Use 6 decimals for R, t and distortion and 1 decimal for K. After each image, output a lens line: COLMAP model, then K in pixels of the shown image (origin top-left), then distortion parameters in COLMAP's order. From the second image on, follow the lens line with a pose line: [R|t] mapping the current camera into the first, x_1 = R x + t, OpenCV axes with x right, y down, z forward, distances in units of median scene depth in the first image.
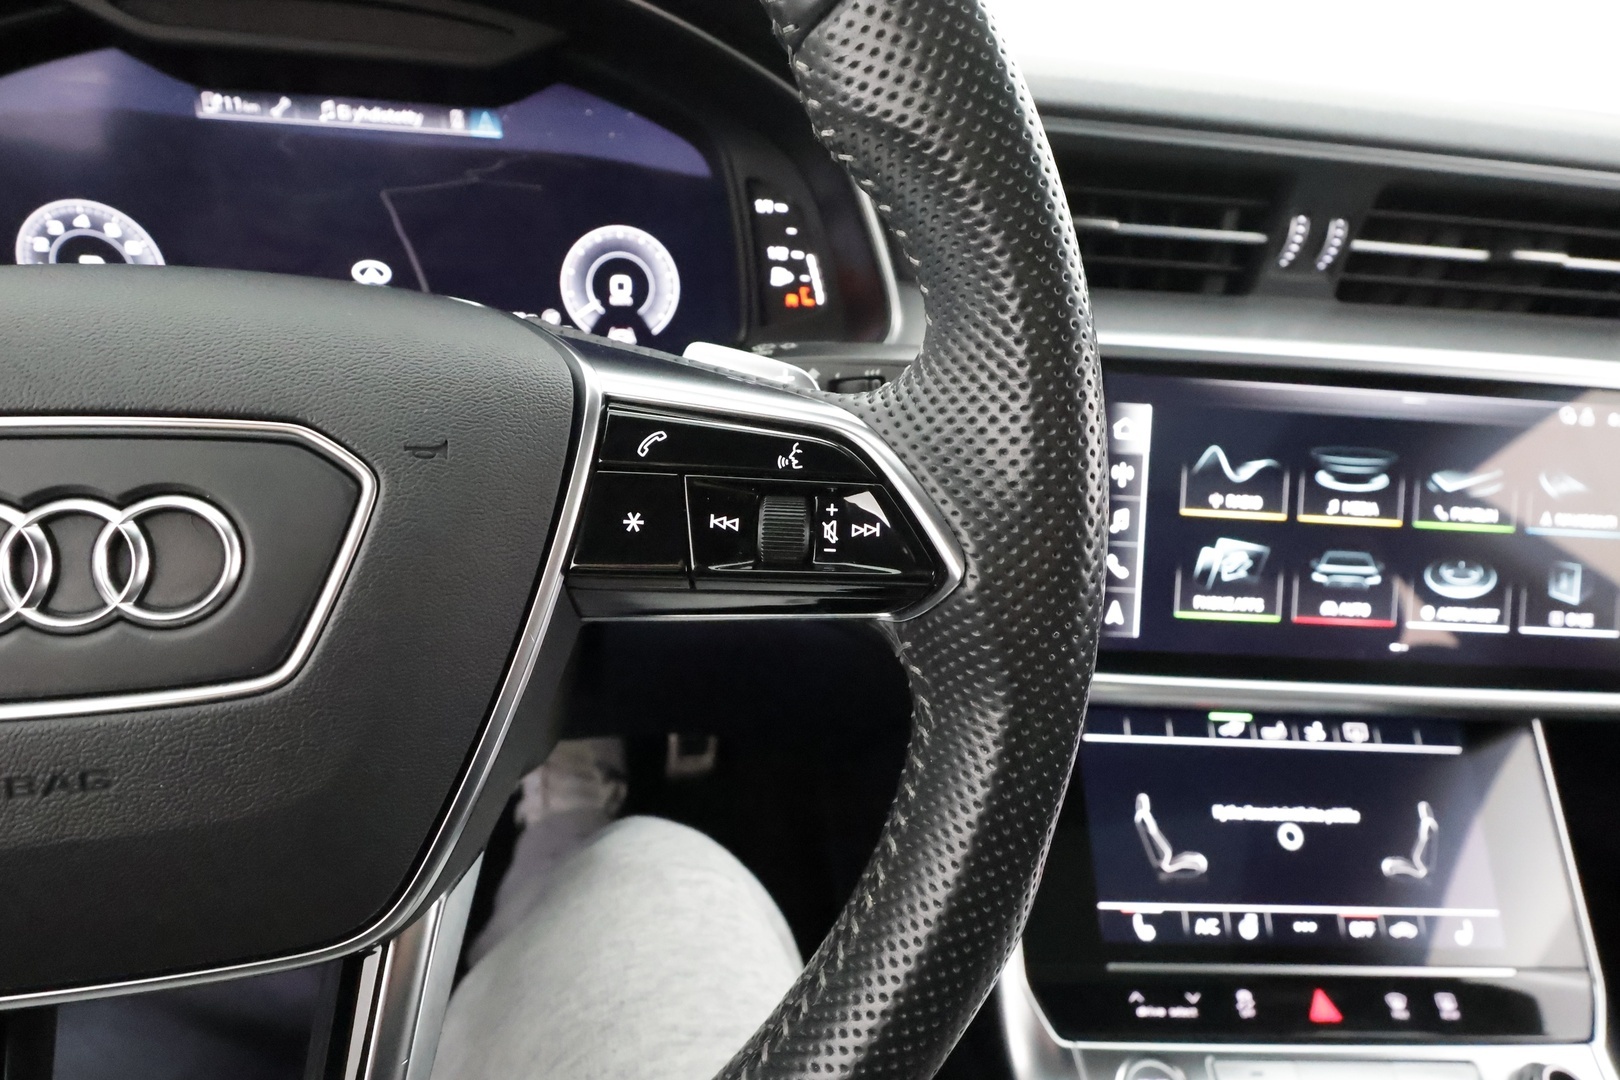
lens RADIAL K [[935.4, 0, 815.9], [0, 935.4, 547.7], [0, 0, 1]] dist [-0.000027, 0.003607]
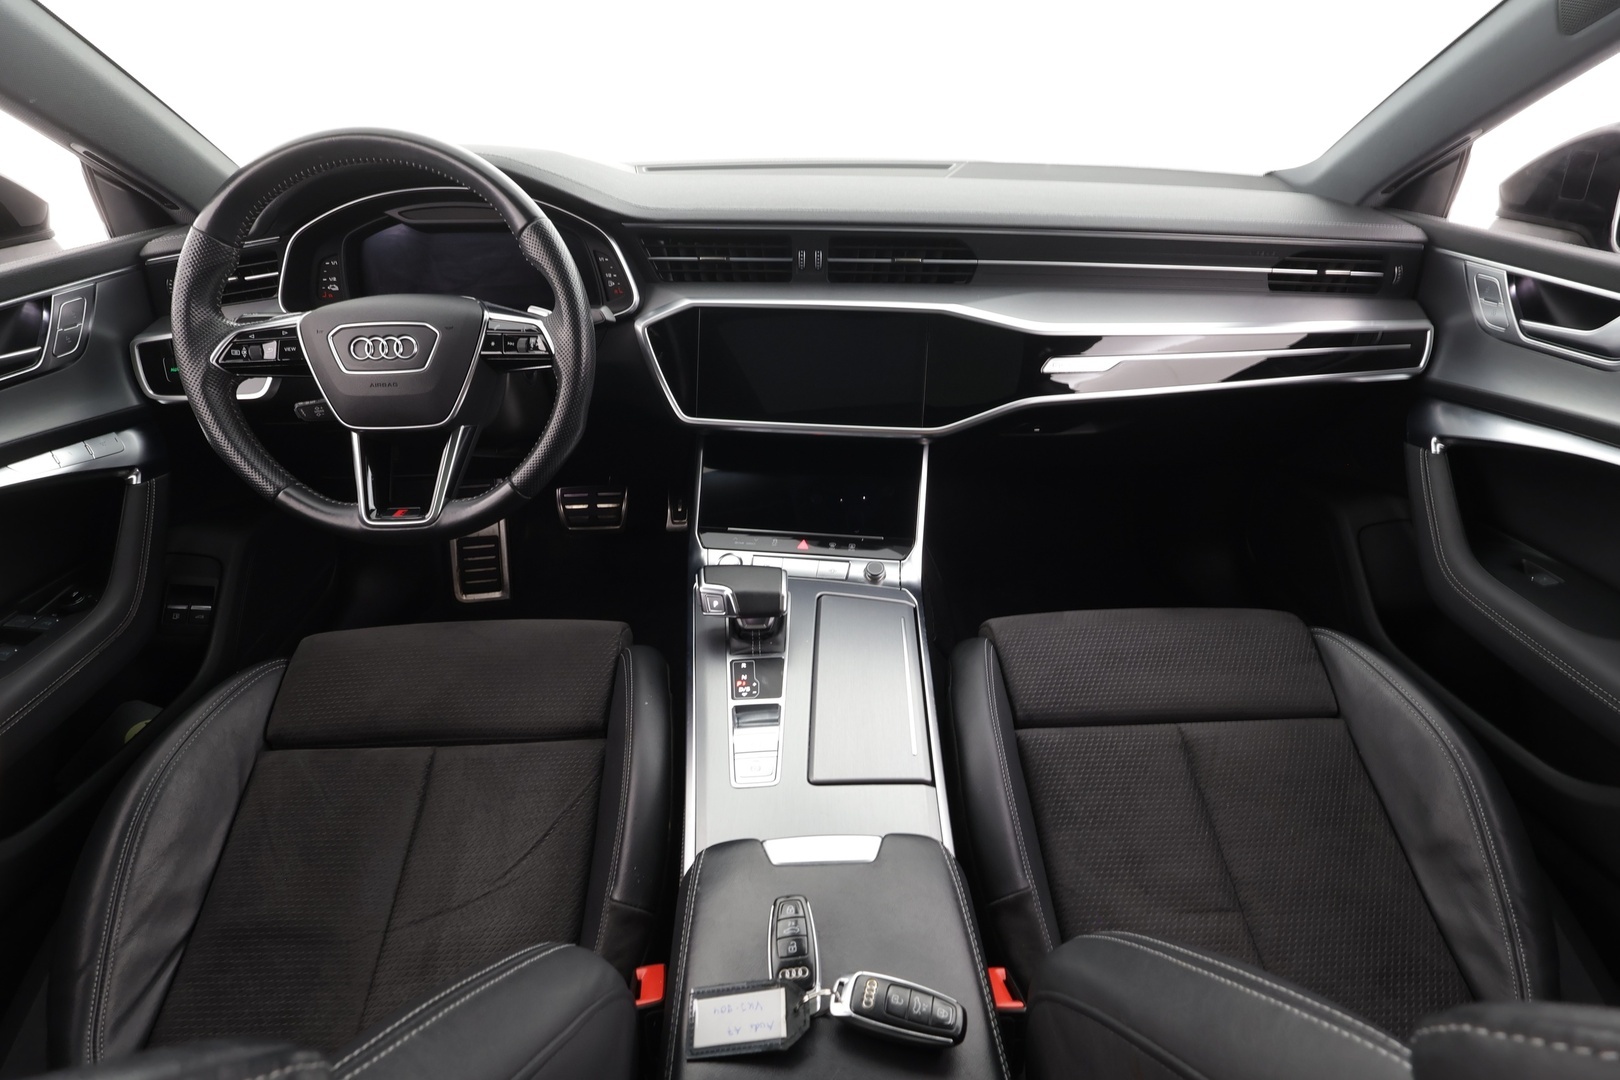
lens RADIAL K [[754.5, 0, 809.7], [0, 754.5, 536.6], [0, 0, 1]] dist [0.002580, 0.000581]
pose [[0.980715, 0.017333, -0.194671, 1.051111], [-0.003906, 0.997599, 0.069149, 0.332150], [0.195402, -0.067055, 0.978428, -1.233958]]
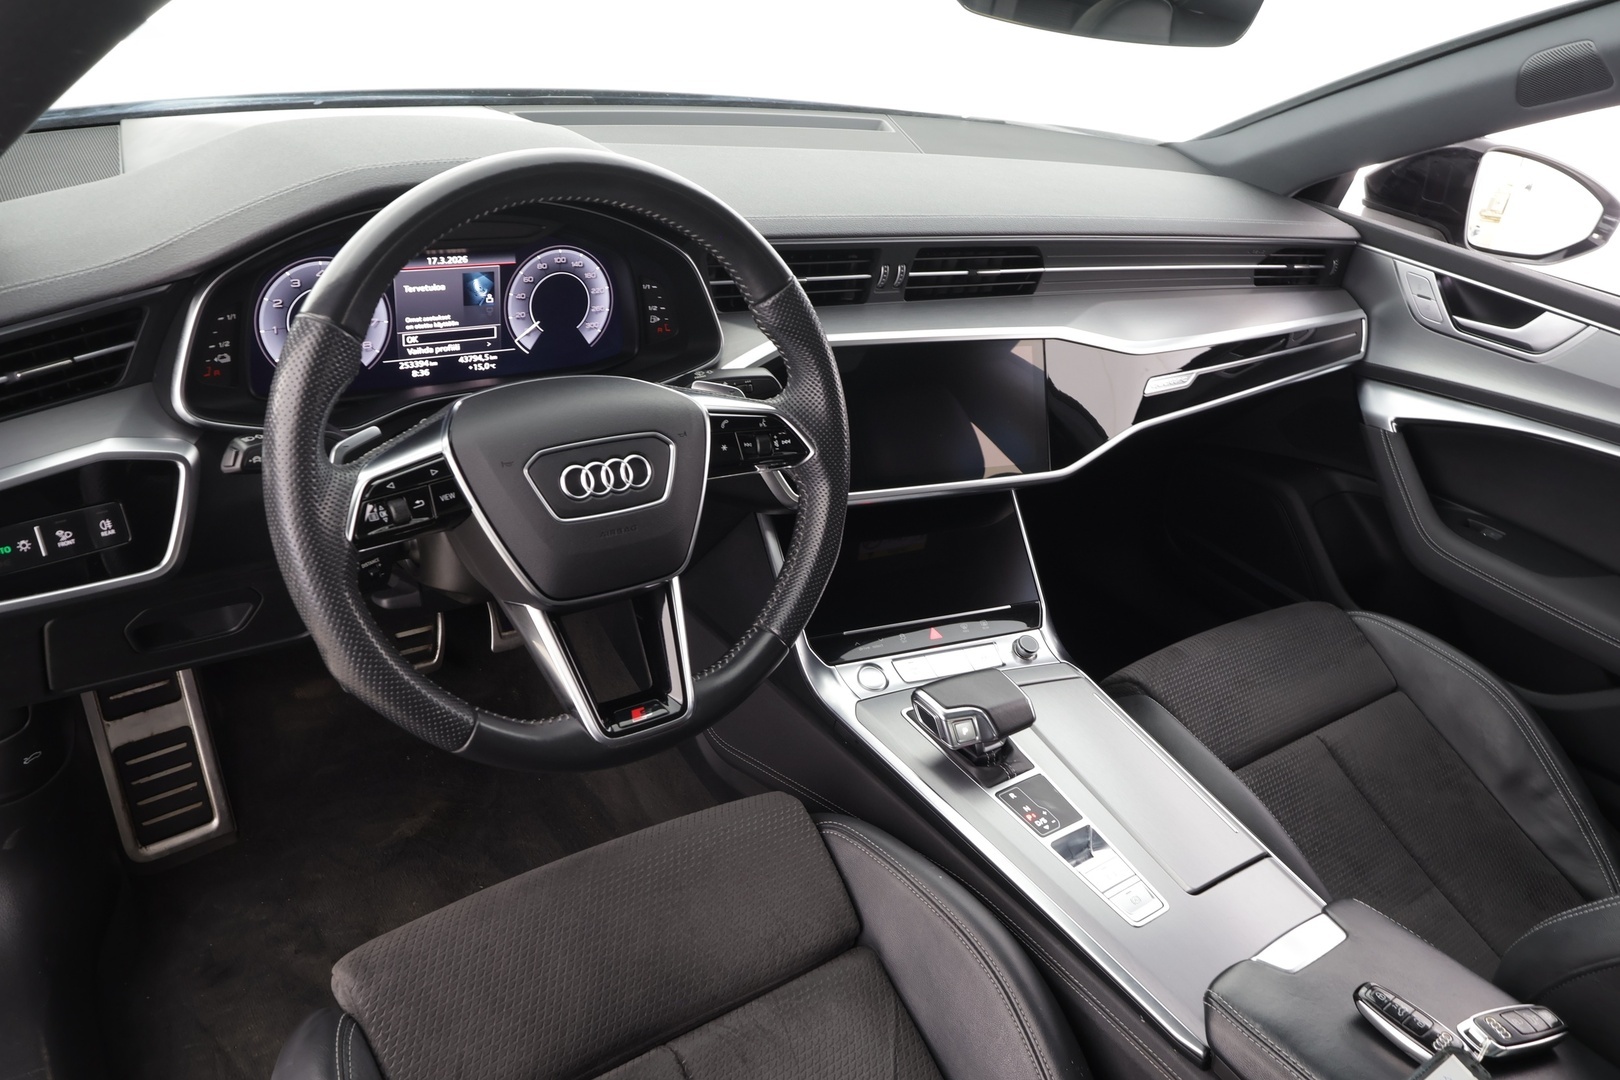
lens RADIAL K [[1180.2, 0, 812.6], [0, 1180.2, 539.6], [0, 0, 1]] dist [0.004821, 0.010337]
pose [[0.917618, -0.151191, 0.367584, -0.737558], [0.119692, 0.987009, 0.107176, -0.057525], [-0.379013, -0.054350, 0.923794, -1.501072]]
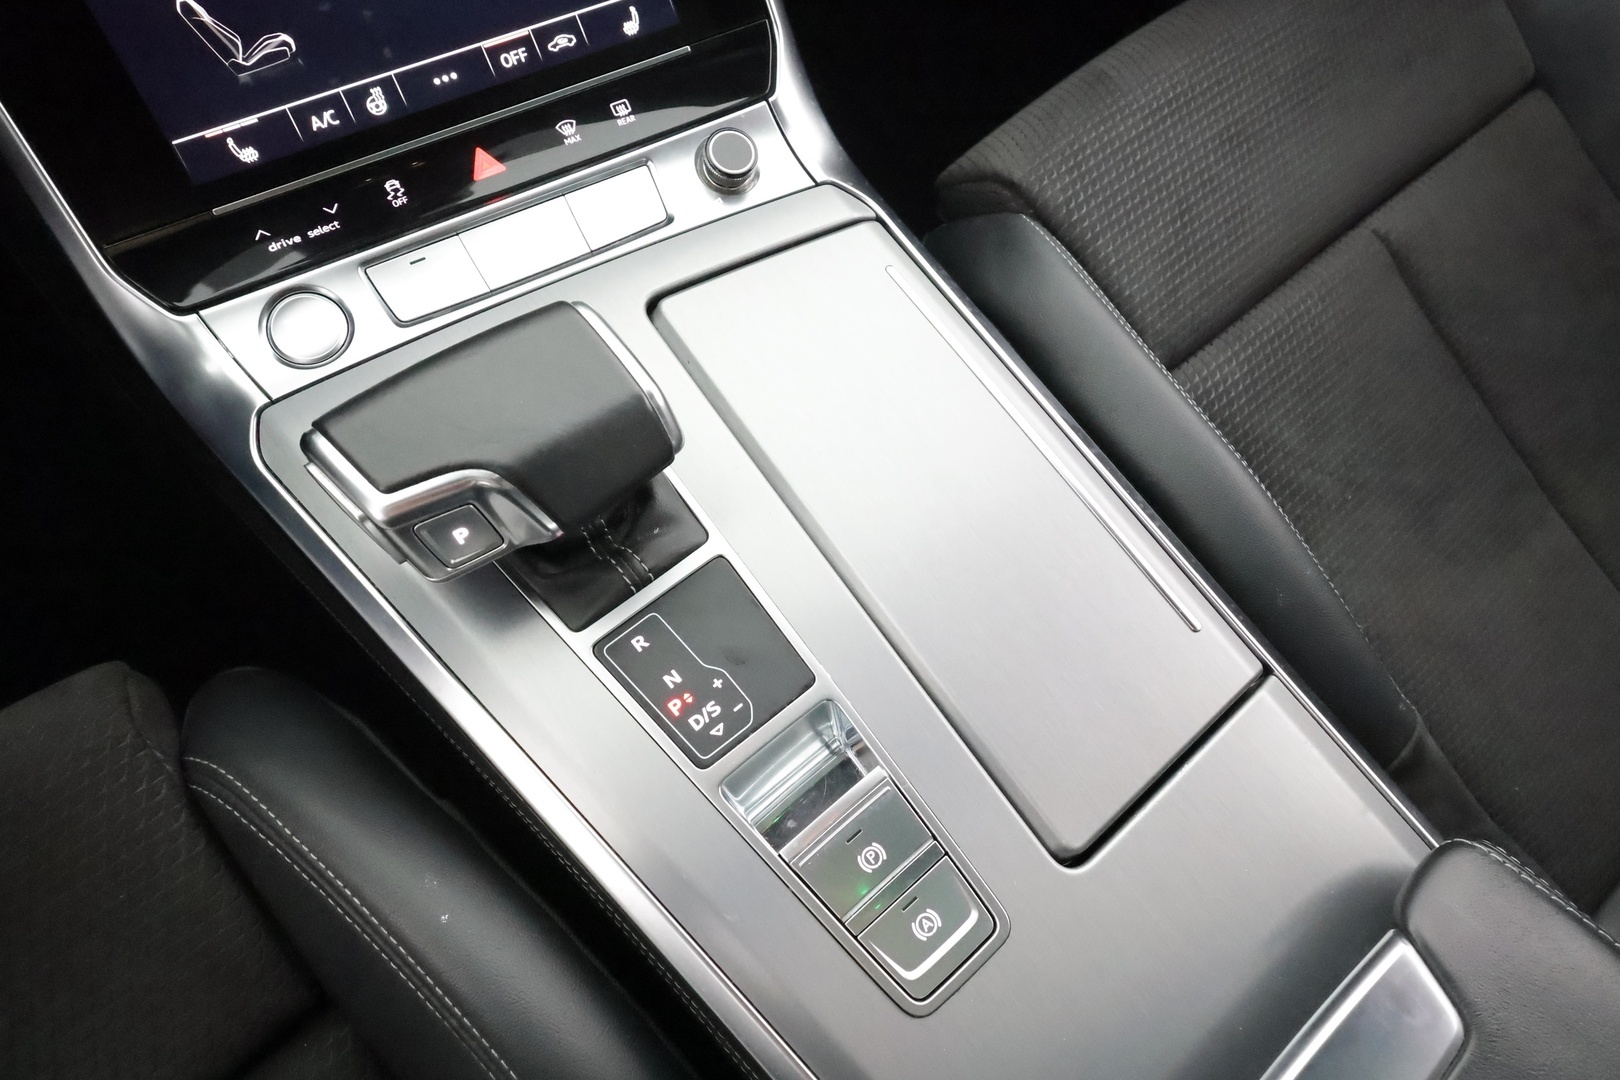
lens RADIAL K [[1040.9, 0, 806.1], [0, 1040.9, 536.7], [0, 0, 1]] dist [-0.000251, 0.007185]
pose [[0.882679, -0.431491, 0.186262, 0.501678], [0.225924, 0.737095, 0.636906, 0.208017], [-0.412112, -0.520103, 0.748102, -0.030214]]
